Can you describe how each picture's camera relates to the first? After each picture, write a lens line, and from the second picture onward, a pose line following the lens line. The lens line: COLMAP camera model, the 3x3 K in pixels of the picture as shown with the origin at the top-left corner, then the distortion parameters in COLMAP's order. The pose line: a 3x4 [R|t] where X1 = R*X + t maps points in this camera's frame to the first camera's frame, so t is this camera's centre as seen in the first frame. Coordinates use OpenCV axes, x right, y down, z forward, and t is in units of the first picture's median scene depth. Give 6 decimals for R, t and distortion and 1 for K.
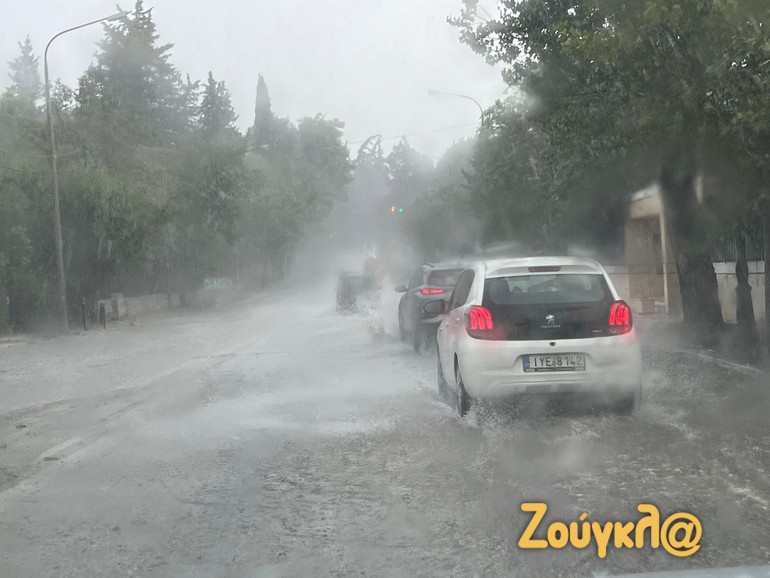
lens RADIAL K [[1391.5, 0, 385.1], [0, 1391.5, 288.6], [0, 0, 1]] dist [0.042590, 0.000000]
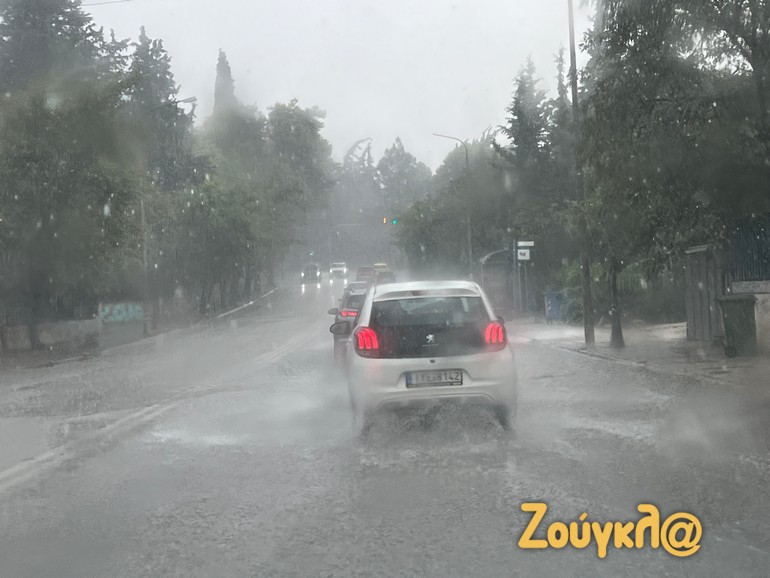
lens RADIAL K [[1391.5, 0, 385.2], [0, 1391.5, 289.5], [0, 0, 1]] dist [0.042590, 0.000000]
pose [[0.999951, 0.006435, 0.007543, -0.000089], [-0.006296, 0.999813, -0.018307, -0.001842], [-0.007659, 0.018259, 0.999804, 0.250538]]
